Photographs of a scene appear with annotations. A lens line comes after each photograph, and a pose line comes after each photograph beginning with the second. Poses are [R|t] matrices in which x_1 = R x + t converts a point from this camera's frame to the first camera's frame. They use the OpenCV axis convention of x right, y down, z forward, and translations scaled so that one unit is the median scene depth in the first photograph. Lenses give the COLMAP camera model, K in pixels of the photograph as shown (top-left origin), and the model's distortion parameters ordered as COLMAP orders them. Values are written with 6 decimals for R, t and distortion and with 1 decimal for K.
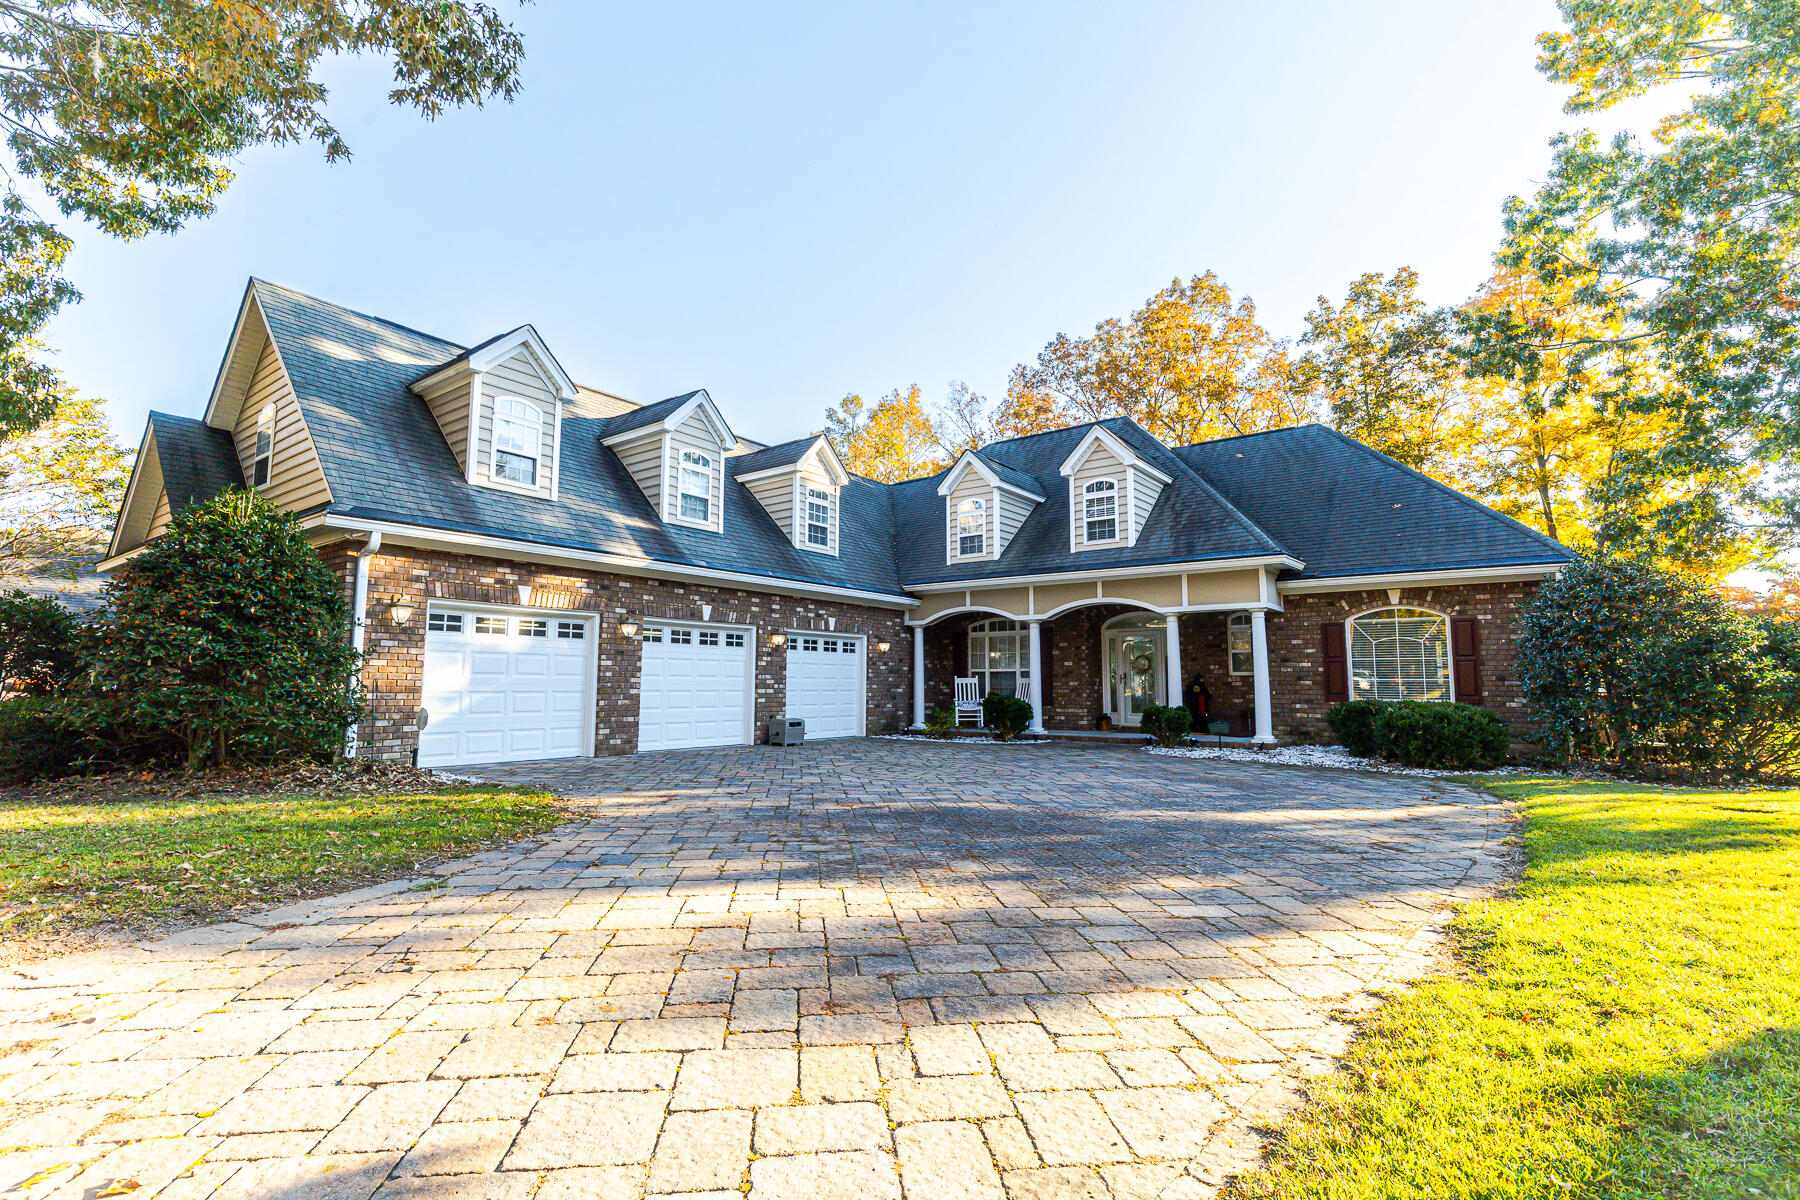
lens RADIAL K [[828.4, 0, 896.3], [0, 828.4, 602.4], [0, 0, 1]] dist [0.002093, -0.000068]
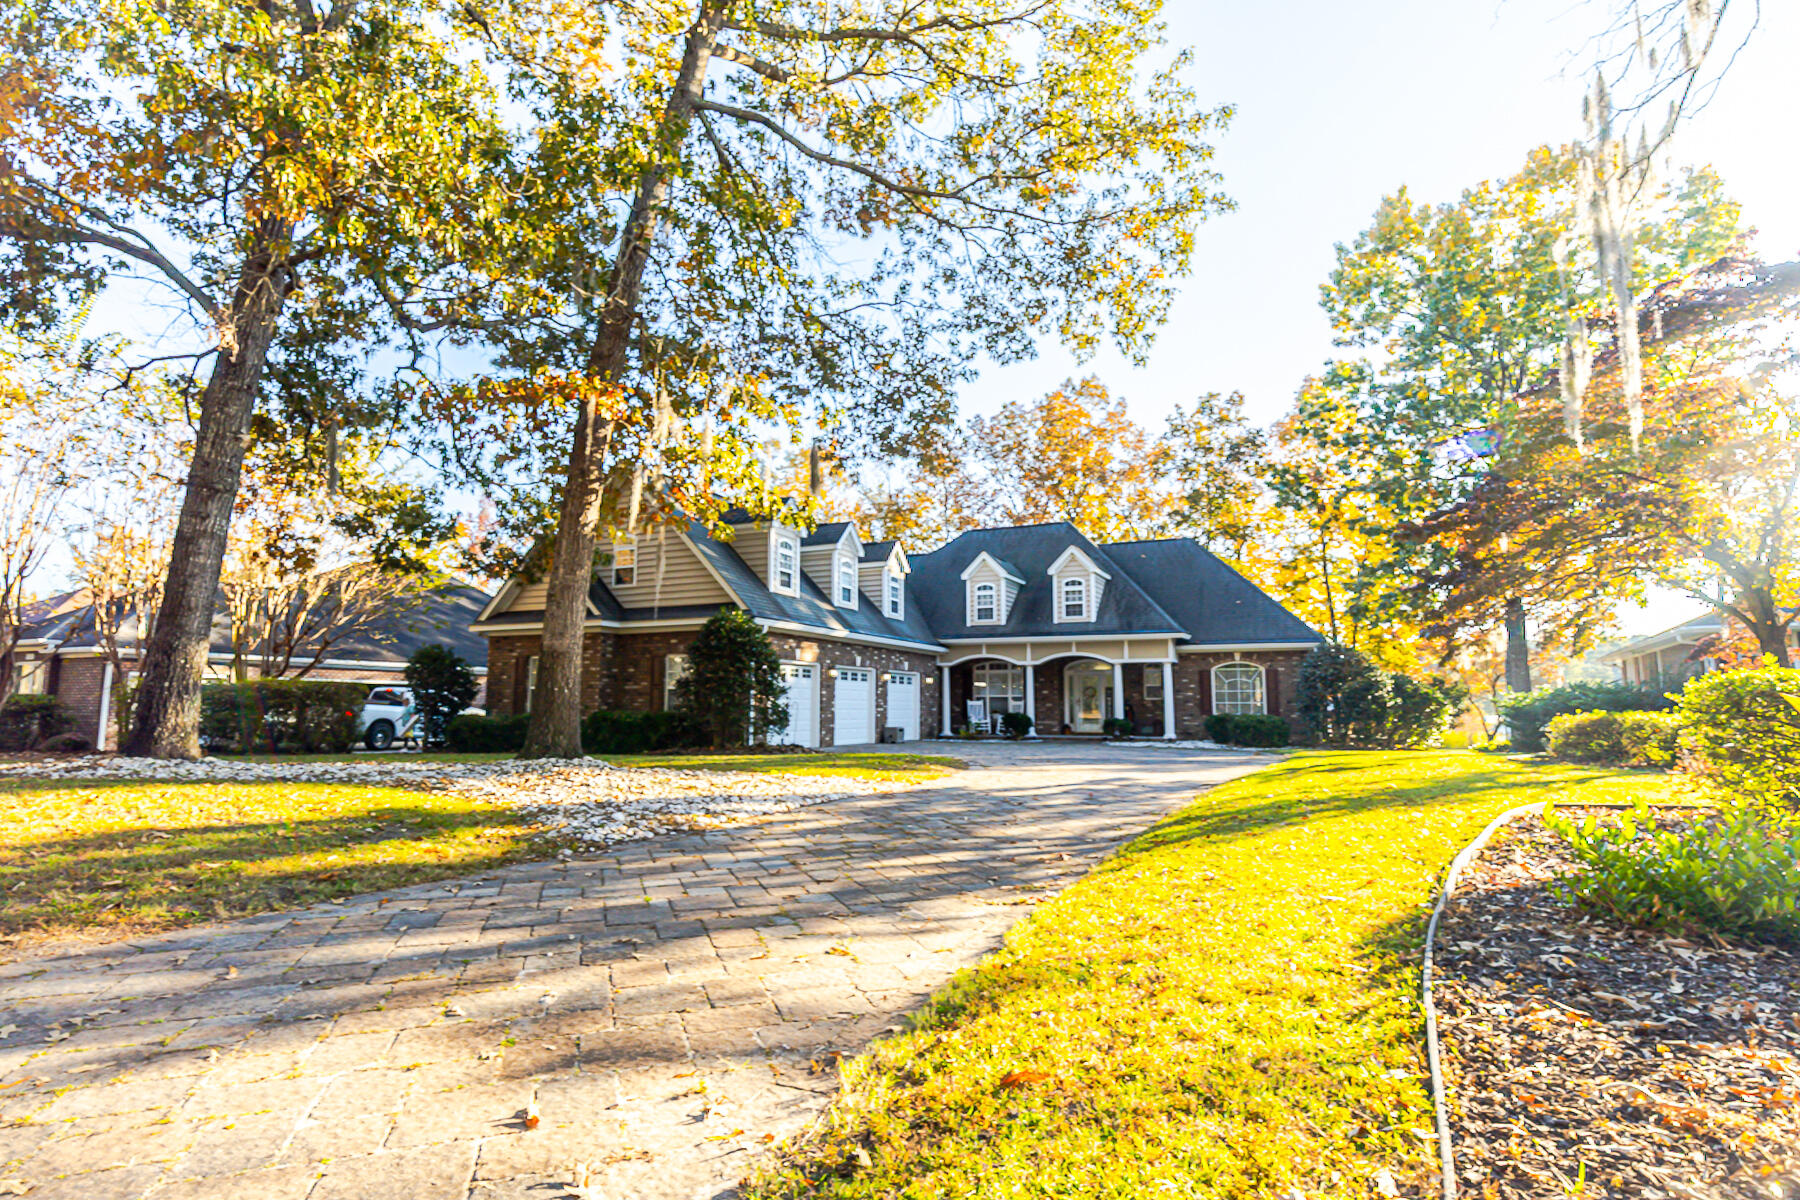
lens RADIAL K [[923.8, 0, 901.6], [0, 923.8, 593.1], [0, 0, 1]] dist [-0.002278, -0.000095]
pose [[0.976445, 0.026014, 0.214194, -0.454243], [-0.020986, 0.999449, -0.025716, -0.064632], [-0.214745, 0.020615, 0.976453, -0.670773]]
